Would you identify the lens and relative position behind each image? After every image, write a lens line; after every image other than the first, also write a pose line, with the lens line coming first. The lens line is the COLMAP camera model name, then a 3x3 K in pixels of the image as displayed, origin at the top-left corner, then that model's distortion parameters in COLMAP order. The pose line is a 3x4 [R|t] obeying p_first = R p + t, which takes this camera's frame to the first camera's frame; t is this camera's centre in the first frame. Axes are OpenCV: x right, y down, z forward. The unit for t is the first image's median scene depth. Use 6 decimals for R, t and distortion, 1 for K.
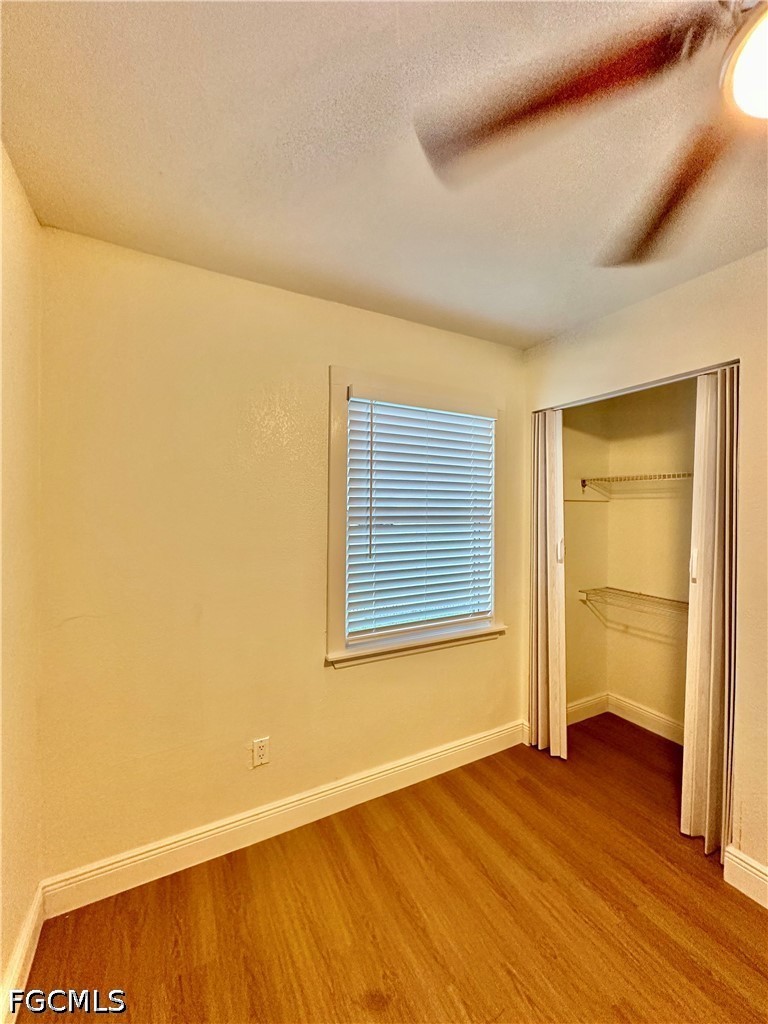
lens RADIAL K [[411.7, 0, 384.0], [0, 411.7, 512.0], [0, 0, 1]] dist [-0.000270, 0.000200]
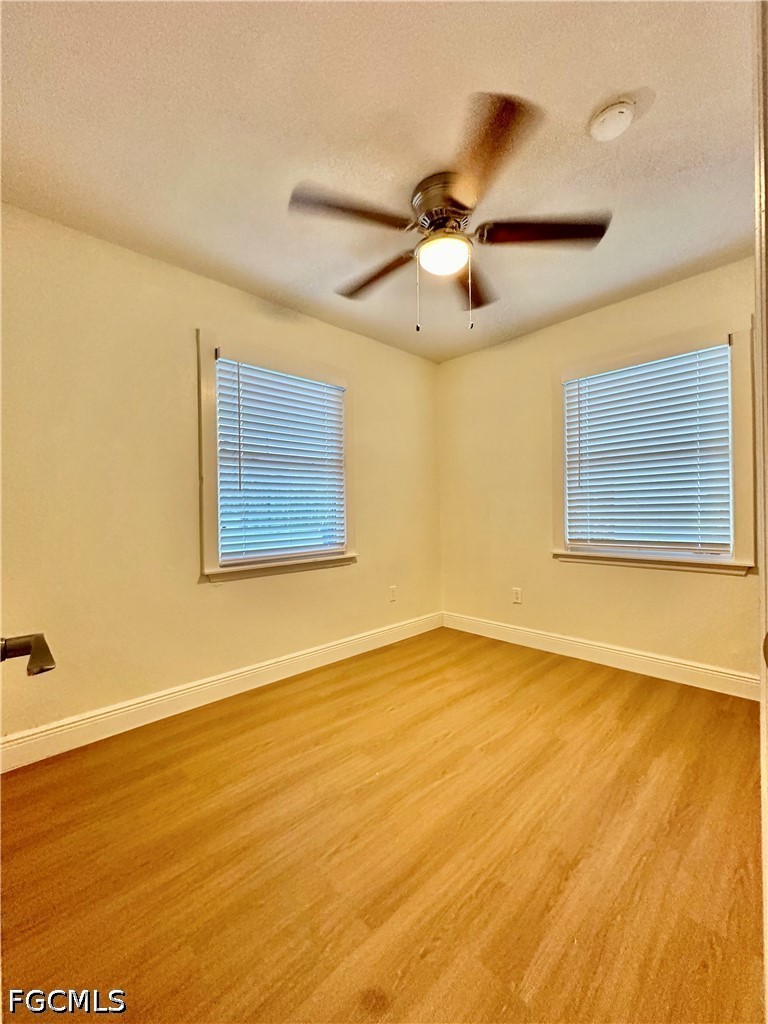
lens RADIAL K [[411.7, 0, 384.0], [0, 411.7, 512.0], [0, 0, 1]] dist [-0.000270, 0.000200]
pose [[0.266248, -0.005914, -0.963886, 1.308187], [0.007752, 0.999962, -0.003994, 0.217550], [0.963873, -0.006408, 0.266284, -0.050086]]
